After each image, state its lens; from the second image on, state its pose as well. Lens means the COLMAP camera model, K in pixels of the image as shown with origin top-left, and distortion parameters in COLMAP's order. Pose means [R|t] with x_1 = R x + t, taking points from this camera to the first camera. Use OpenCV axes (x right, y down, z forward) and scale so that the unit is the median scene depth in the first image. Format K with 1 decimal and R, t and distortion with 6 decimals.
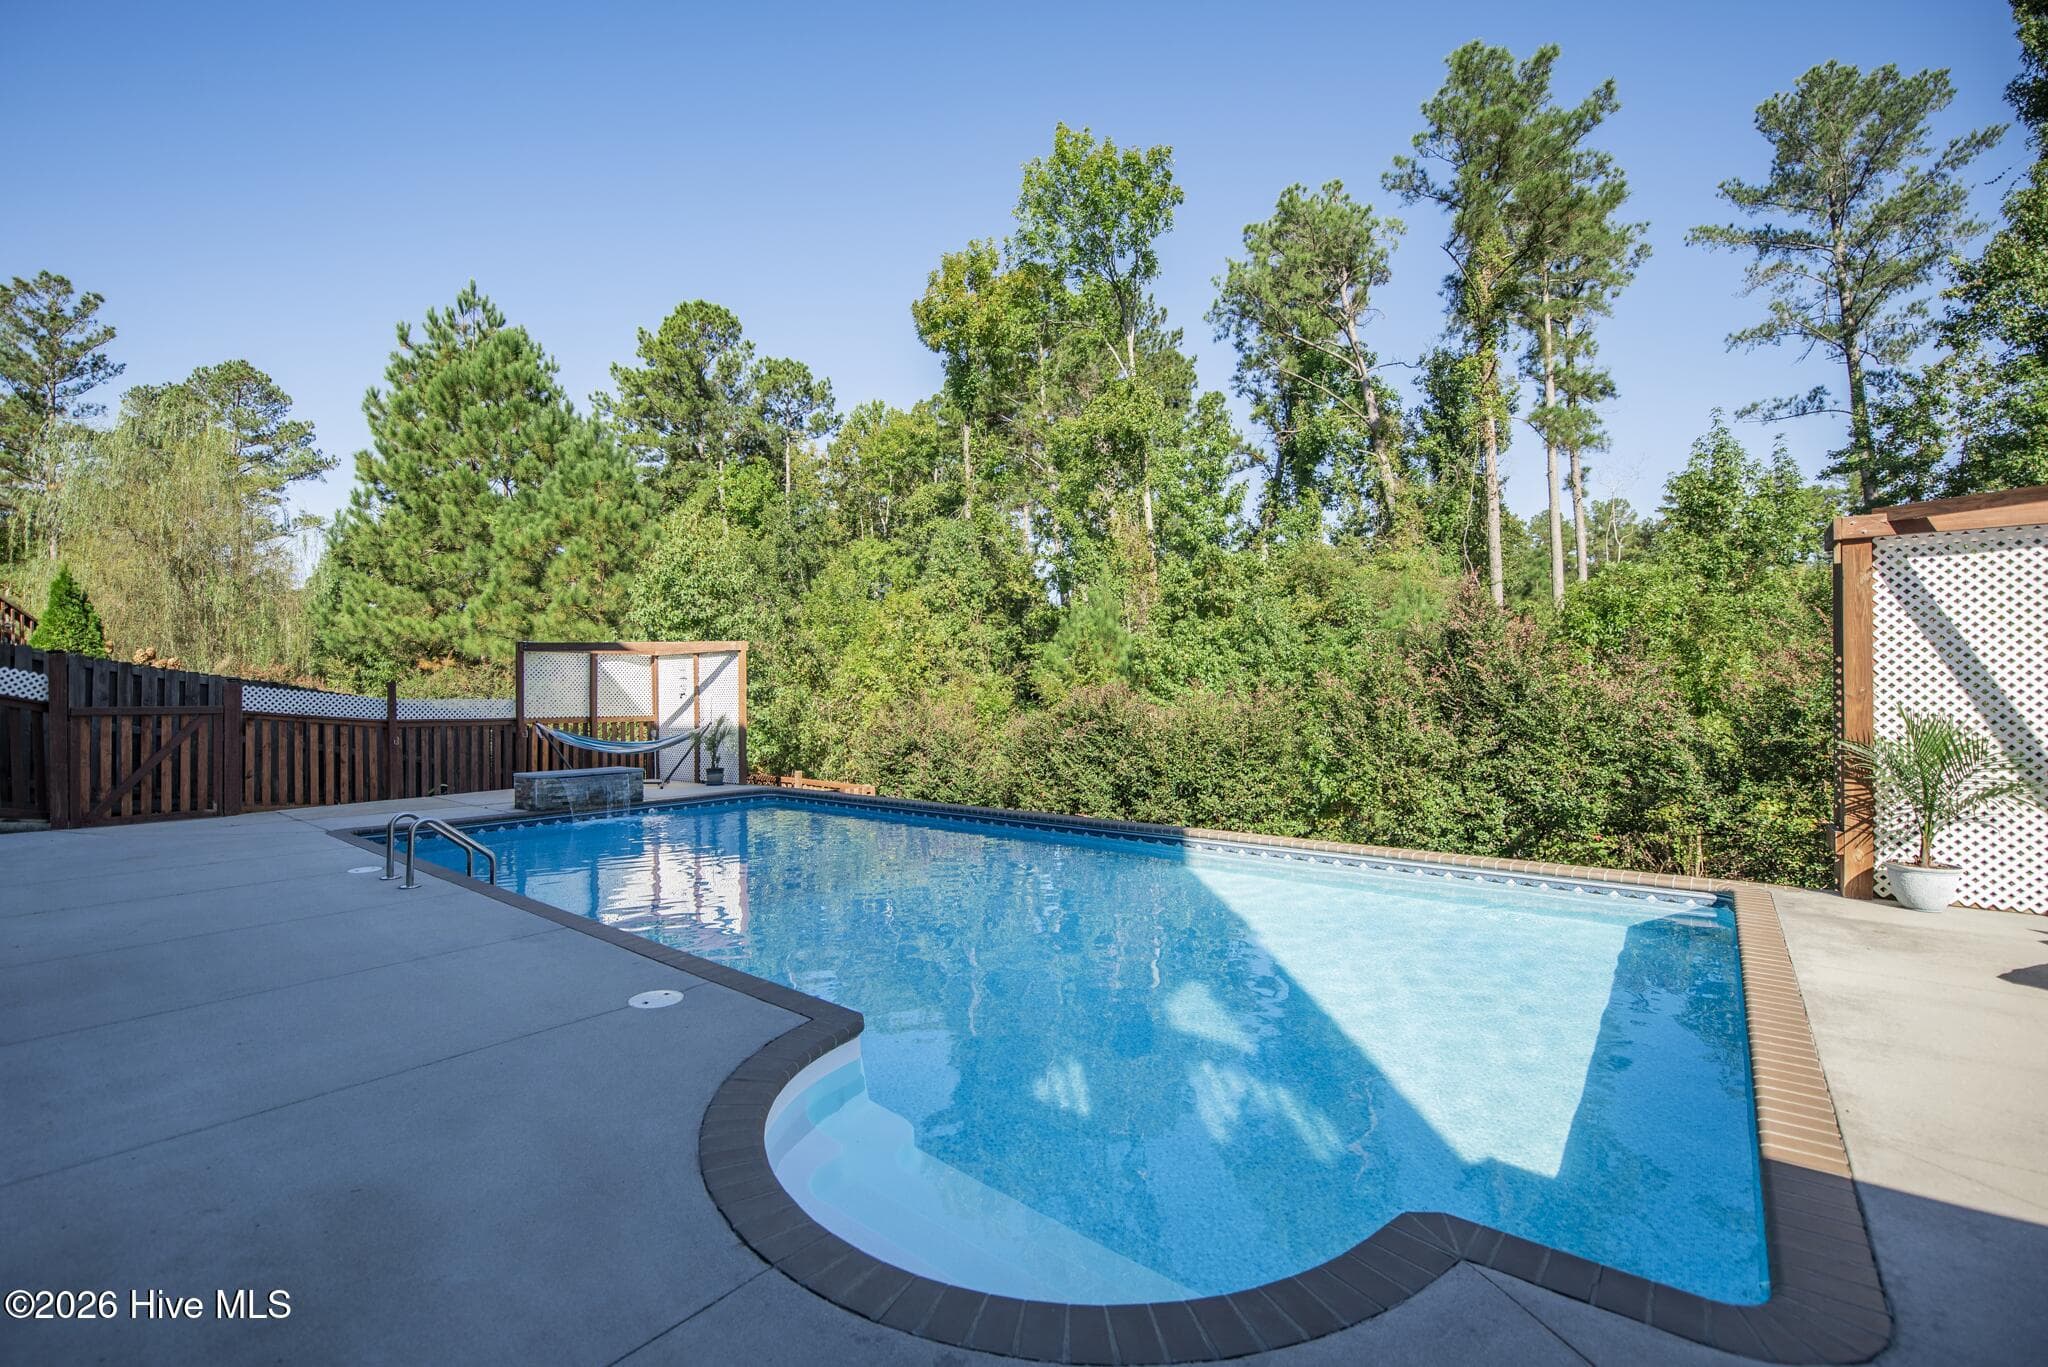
lens RADIAL K [[868.4, 0, 1015.9], [0, 868.4, 692.7], [0, 0, 1]] dist [-0.012684, -0.002306]
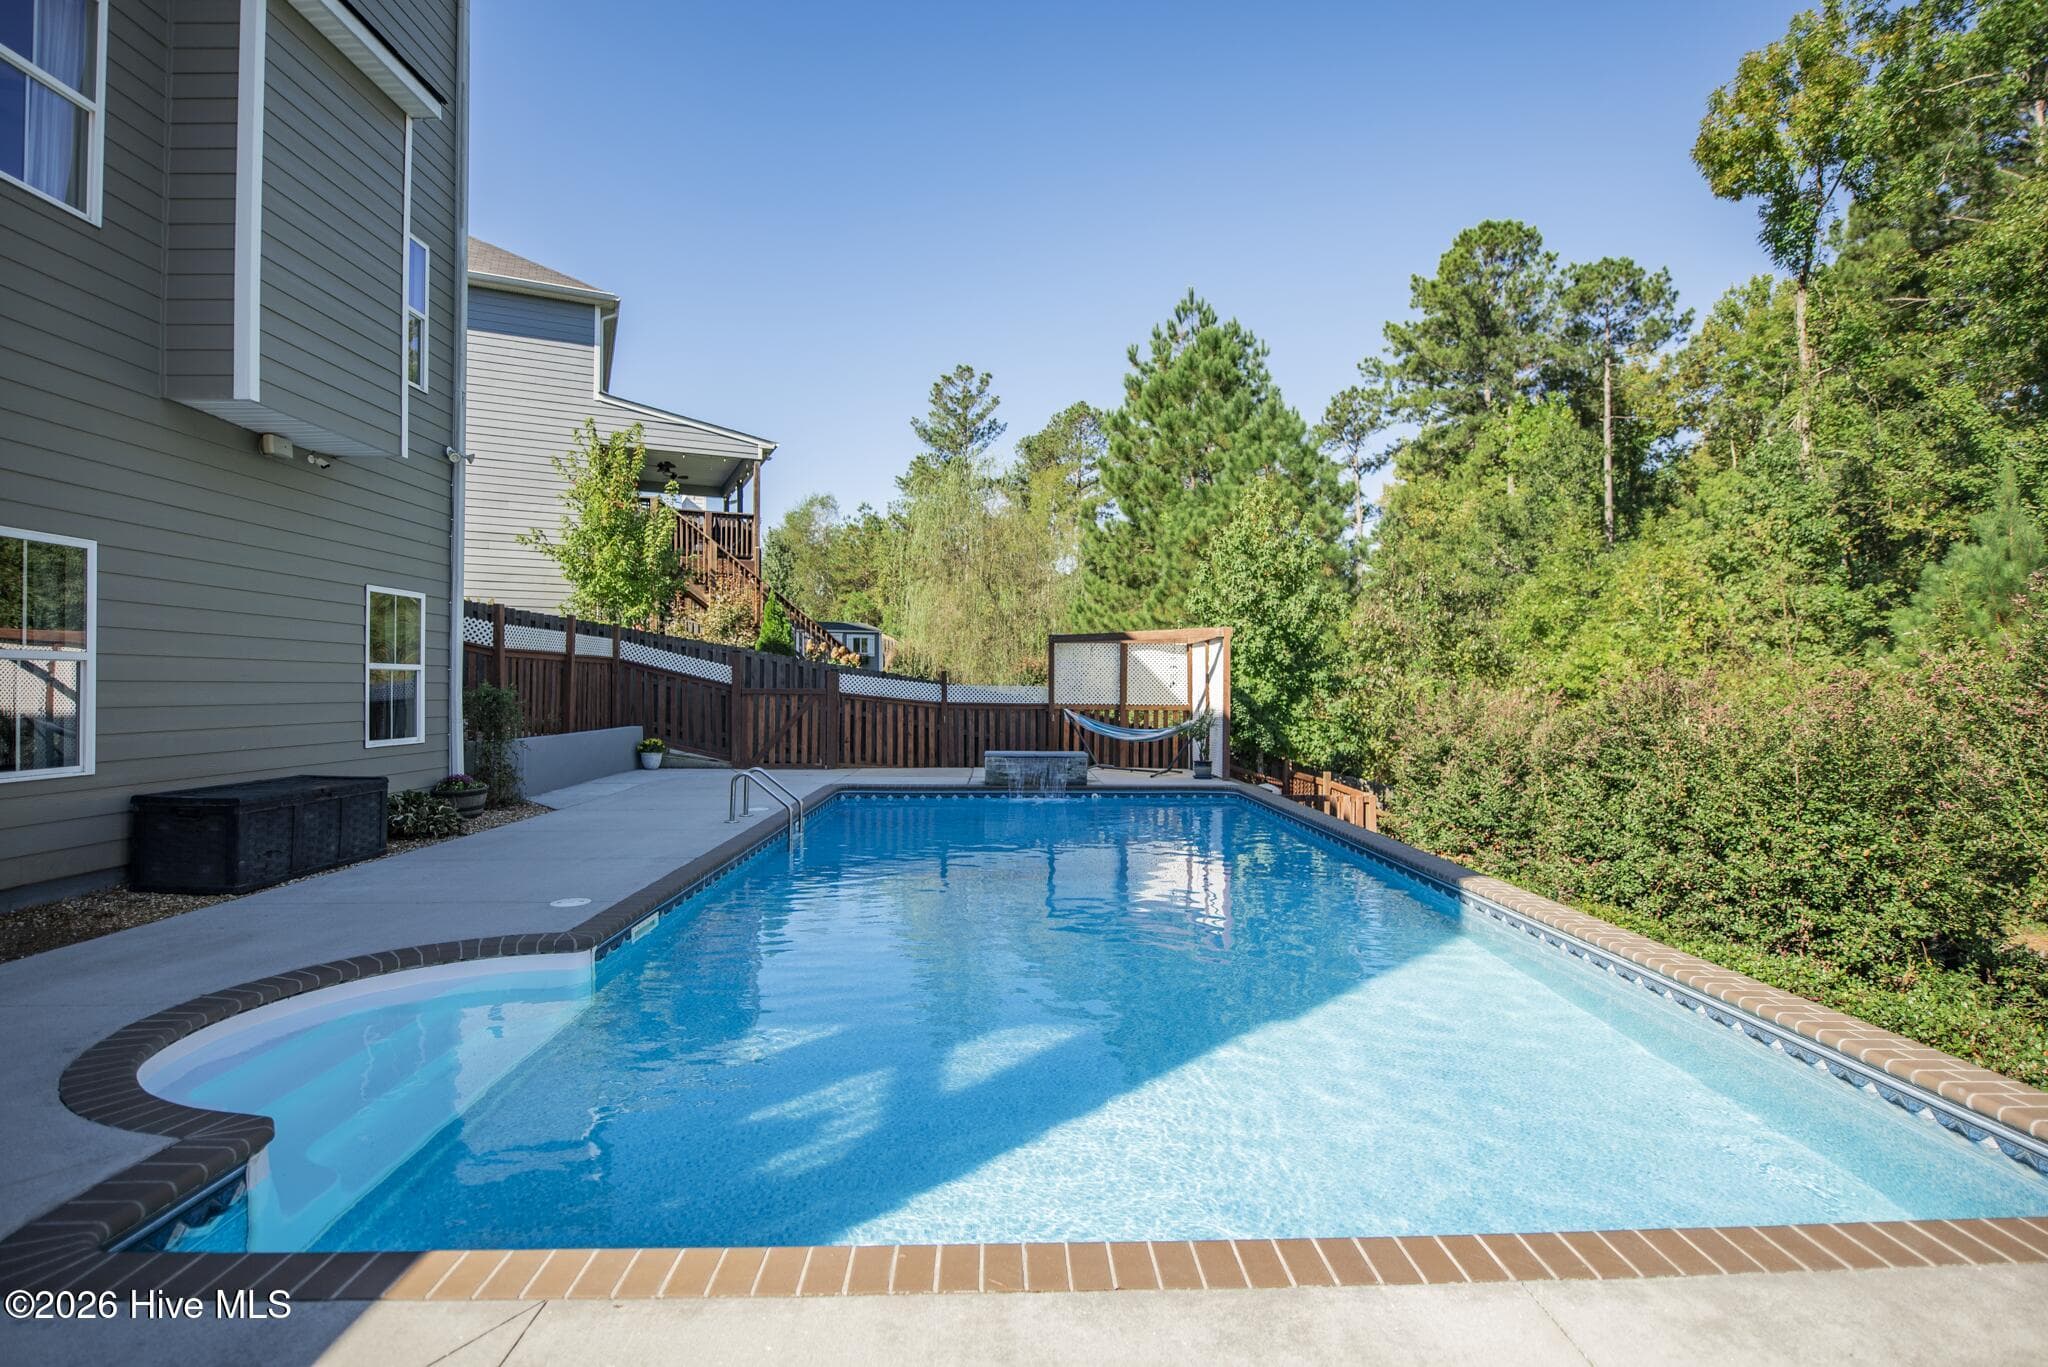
lens RADIAL K [[999.7, 0, 1074.8], [0, 999.7, 690.5], [0, 0, 1]] dist [-0.005638, -0.002390]
pose [[0.676557, 0.013325, -0.736270, 0.156433], [-0.007414, 0.999909, 0.011283, -0.000758], [0.736353, -0.002175, 0.676594, 0.063874]]
